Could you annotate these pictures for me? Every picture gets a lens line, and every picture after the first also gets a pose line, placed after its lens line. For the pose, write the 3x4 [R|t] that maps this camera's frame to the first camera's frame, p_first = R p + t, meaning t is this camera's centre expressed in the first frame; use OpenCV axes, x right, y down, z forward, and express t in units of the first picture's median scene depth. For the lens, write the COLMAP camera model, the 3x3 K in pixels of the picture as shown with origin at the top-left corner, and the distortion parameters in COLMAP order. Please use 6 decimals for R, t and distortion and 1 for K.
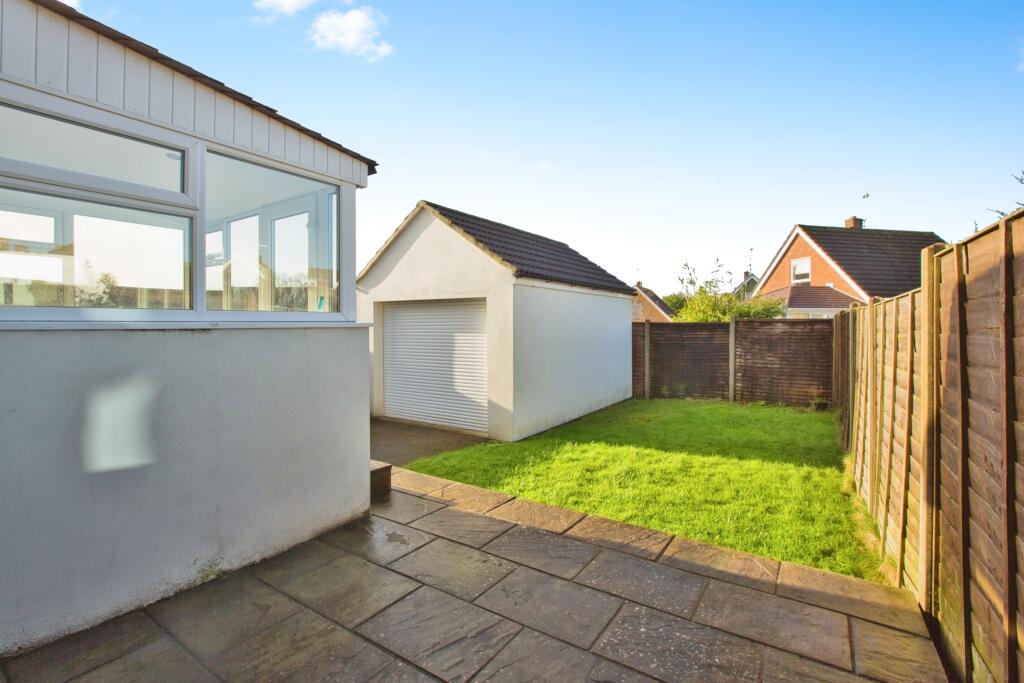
lens RADIAL K [[466.3, 0, 511.8], [0, 466.3, 329.4], [0, 0, 1]] dist [-0.053482, 0.013112]
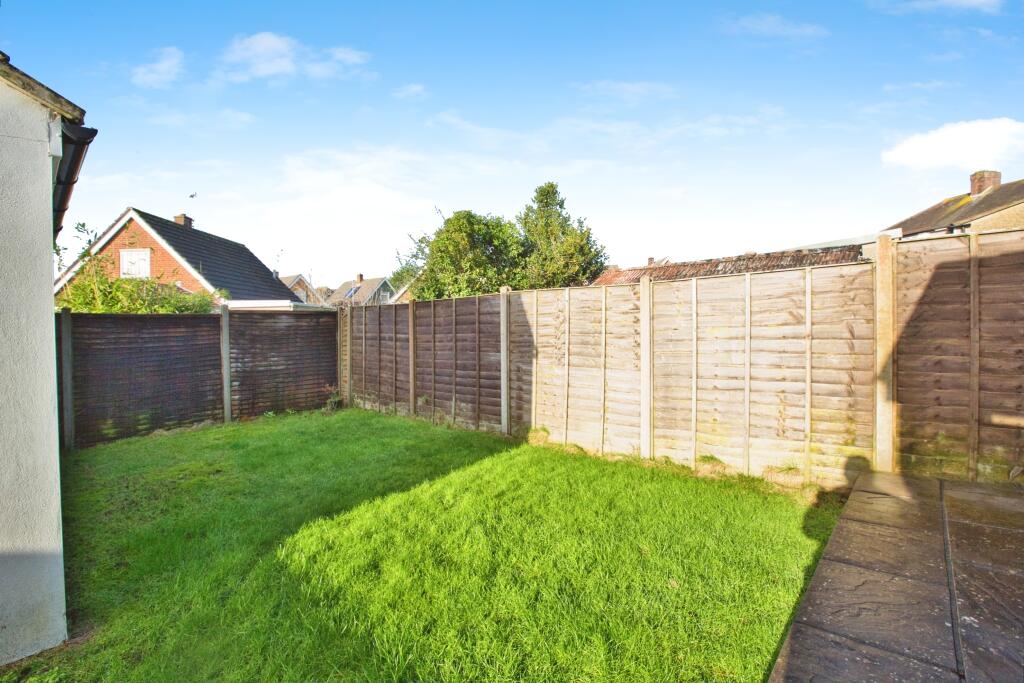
lens RADIAL K [[466.3, 0, 511.8], [0, 466.3, 329.4], [0, 0, 1]] dist [-0.053482, 0.013112]
pose [[0.154418, -0.005859, 0.987988, -0.170043], [0.026496, 0.999647, 0.001787, 0.018972], [-0.987650, 0.025902, 0.154519, 0.417694]]
